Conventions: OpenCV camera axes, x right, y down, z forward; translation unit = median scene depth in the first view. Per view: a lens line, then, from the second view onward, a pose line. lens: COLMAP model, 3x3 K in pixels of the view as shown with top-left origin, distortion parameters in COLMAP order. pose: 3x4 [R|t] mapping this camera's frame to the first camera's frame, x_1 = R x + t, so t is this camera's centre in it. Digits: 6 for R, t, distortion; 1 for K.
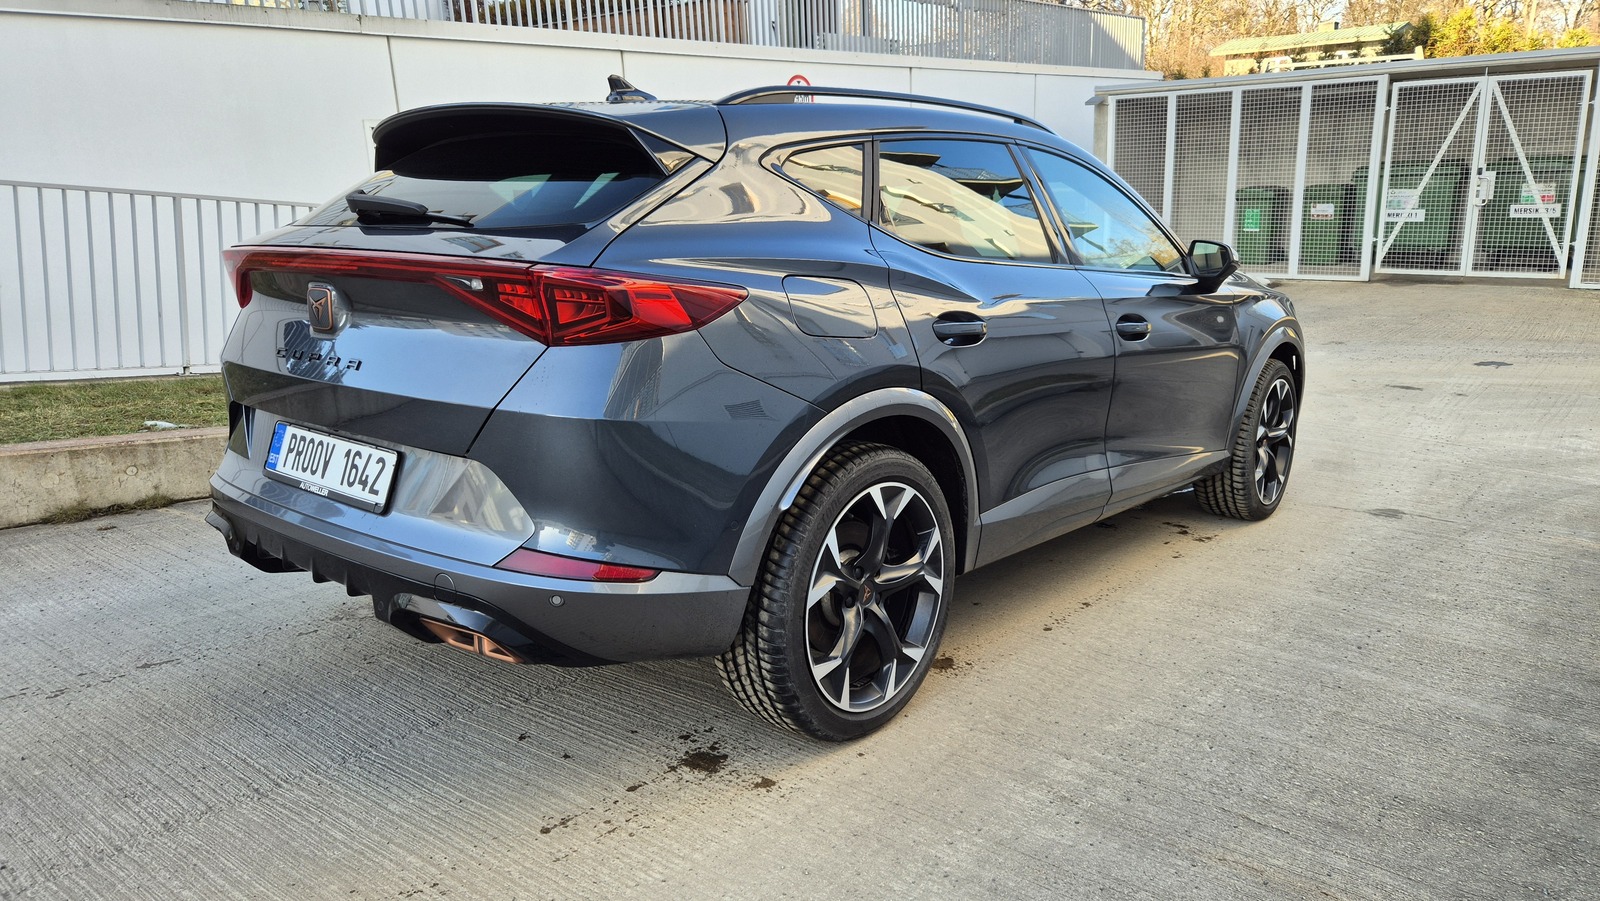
lens RADIAL K [[1082.4, 0, 824.4], [0, 1082.4, 444.8], [0, 0, 1]] dist [0.089358, -0.095267]
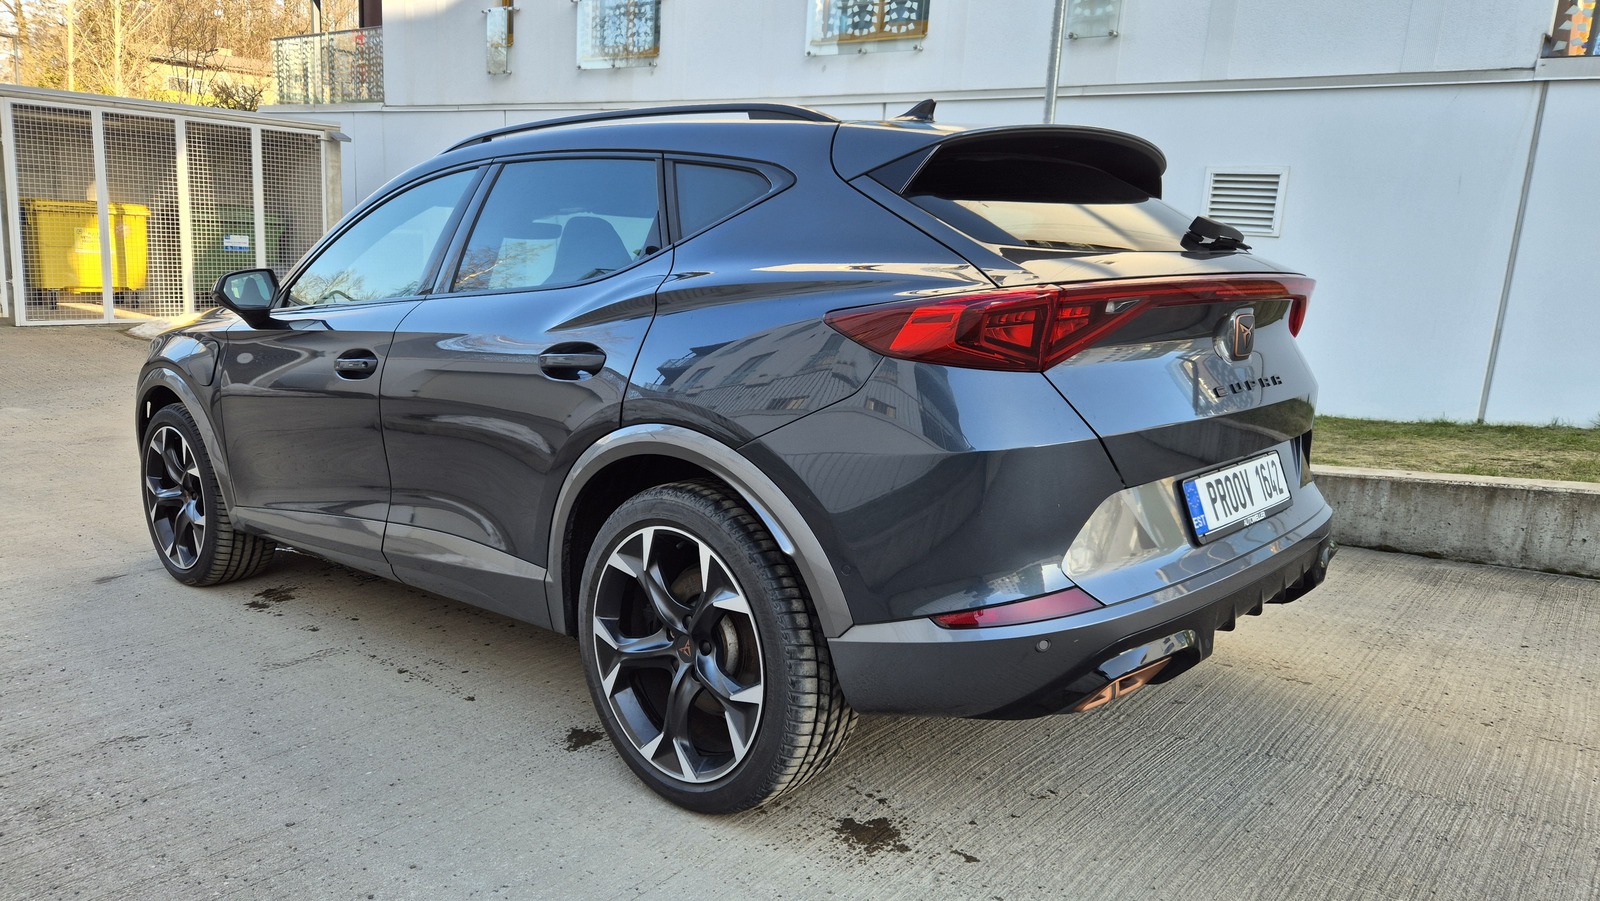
lens RADIAL K [[1082.4, 0, 824.4], [0, 1082.4, 444.8], [0, 0, 1]] dist [0.089358, -0.095267]
pose [[0.016641, -0.159965, 0.986982, -1.433437], [0.192827, 0.969102, 0.153815, -0.249510], [-0.981092, 0.187757, 0.046972, 1.325731]]
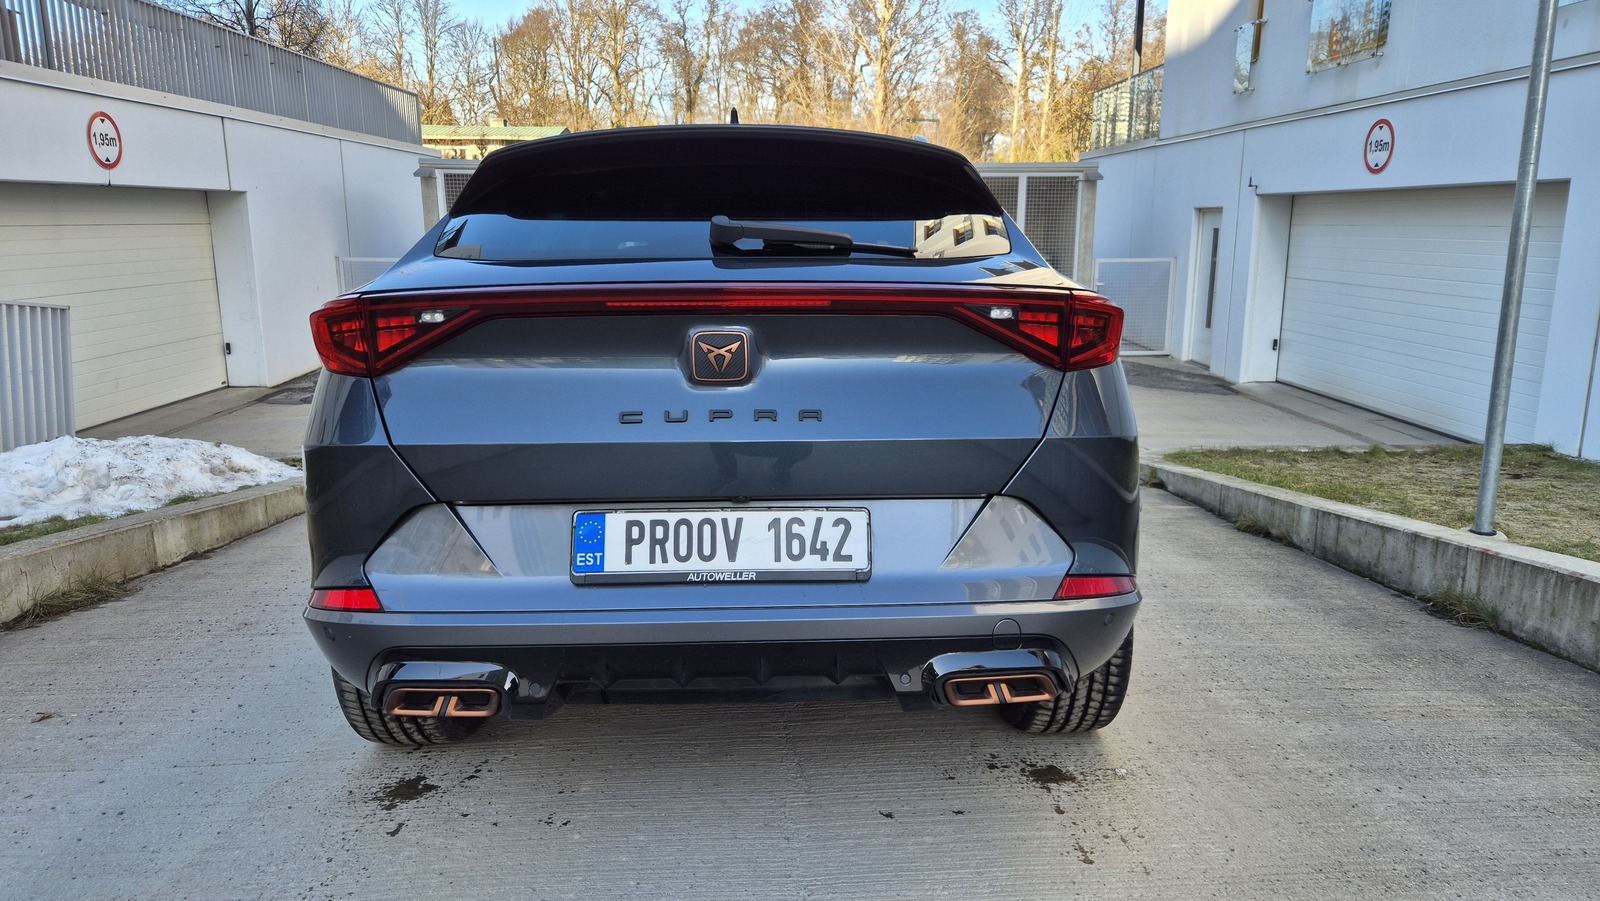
lens RADIAL K [[1082.4, 0, 824.4], [0, 1082.4, 444.8], [0, 0, 1]] dist [0.089358, -0.095267]
pose [[0.747261, -0.097302, 0.657369, -0.934301], [0.144012, 0.989426, -0.017252, -0.032011], [-0.648739, 0.107561, 0.753371, 0.333153]]
